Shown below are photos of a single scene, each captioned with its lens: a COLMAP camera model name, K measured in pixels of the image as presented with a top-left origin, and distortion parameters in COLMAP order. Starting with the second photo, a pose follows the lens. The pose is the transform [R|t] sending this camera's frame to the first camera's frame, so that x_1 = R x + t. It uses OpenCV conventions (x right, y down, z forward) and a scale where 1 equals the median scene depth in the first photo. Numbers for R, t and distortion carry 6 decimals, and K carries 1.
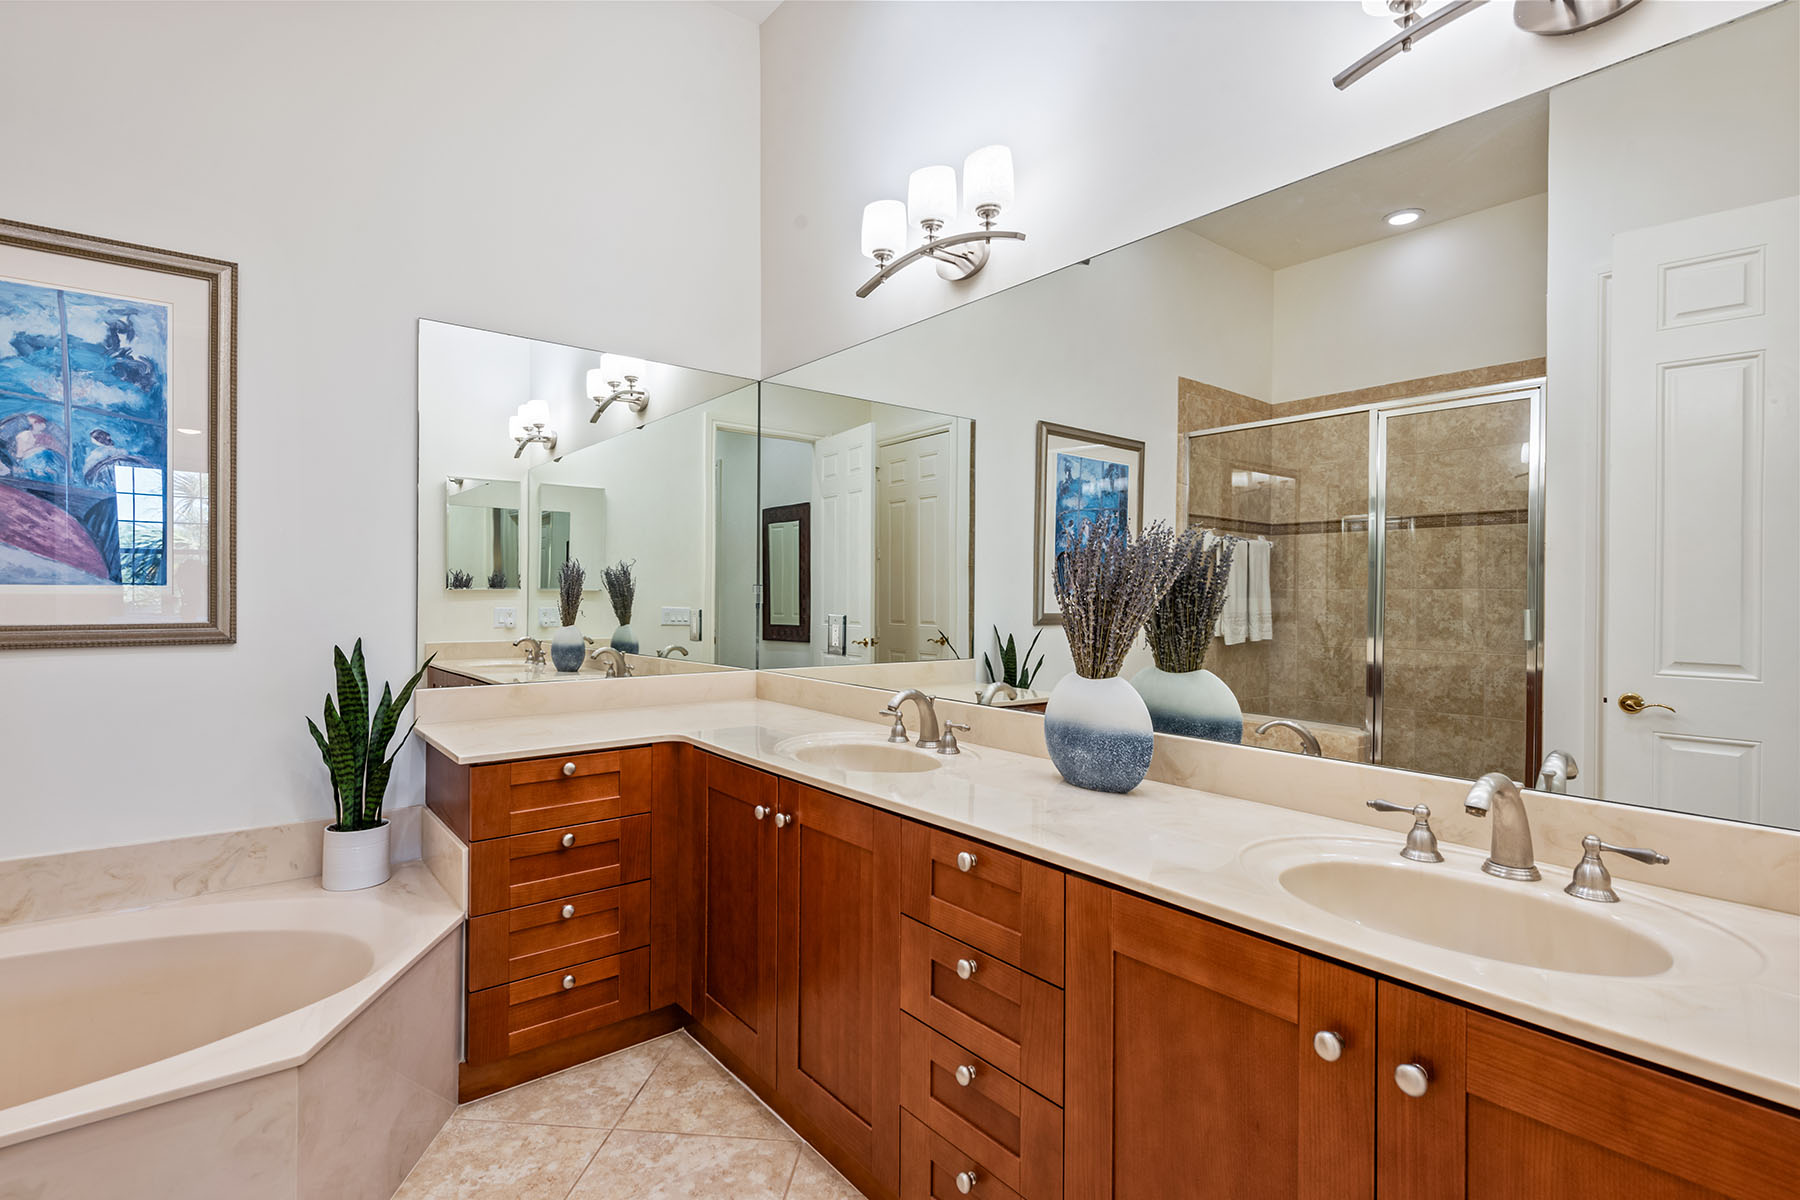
lens RADIAL K [[841.8, 0, 900.0], [0, 841.8, 600.0], [0, 0, 1]] dist [0.000832, 0.000275]
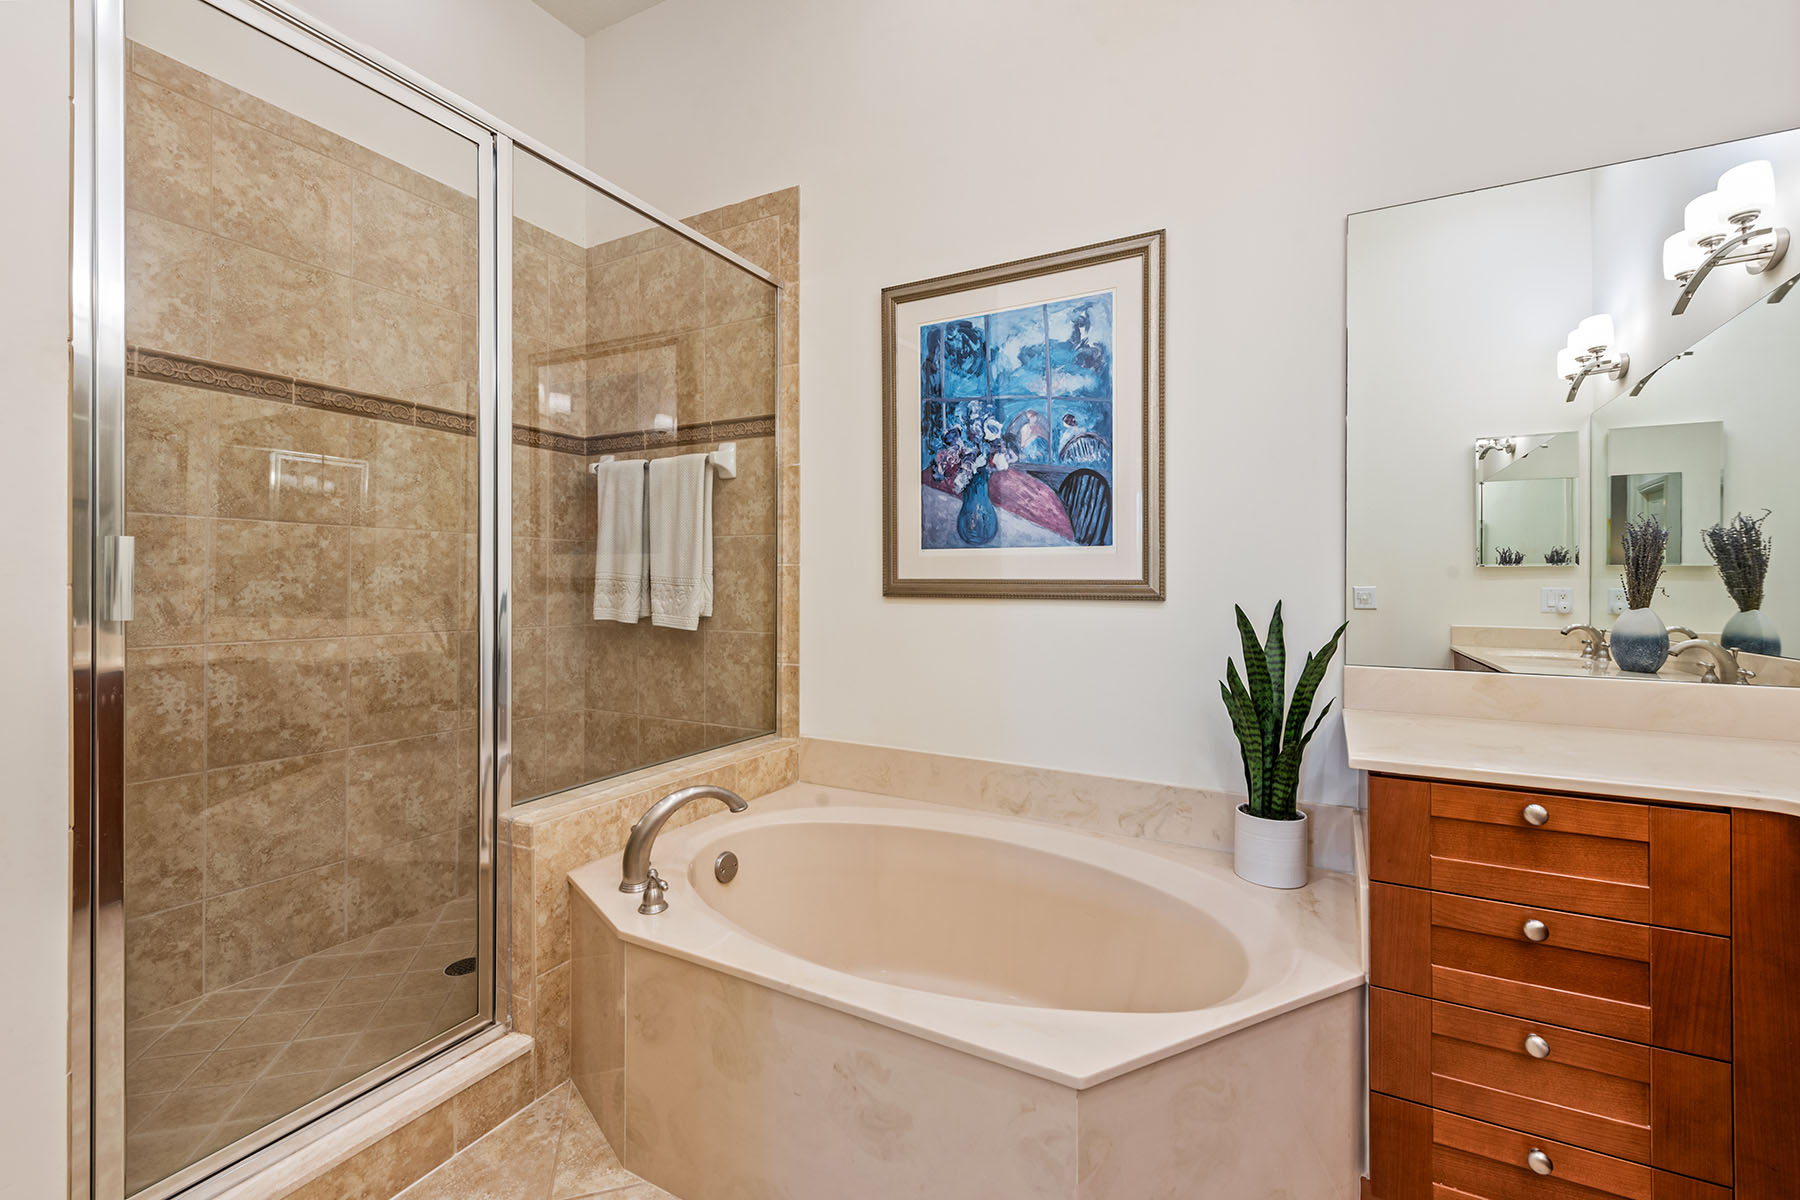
lens RADIAL K [[774.1, 0, 897.9], [0, 774.1, 576.3], [0, 0, 1]] dist [0.013774, -0.005643]
pose [[0.384035, -0.008735, -0.923277, -0.043406], [-0.008164, 0.999884, -0.012856, 0.037071], [0.923282, 0.012474, 0.383920, 0.344379]]
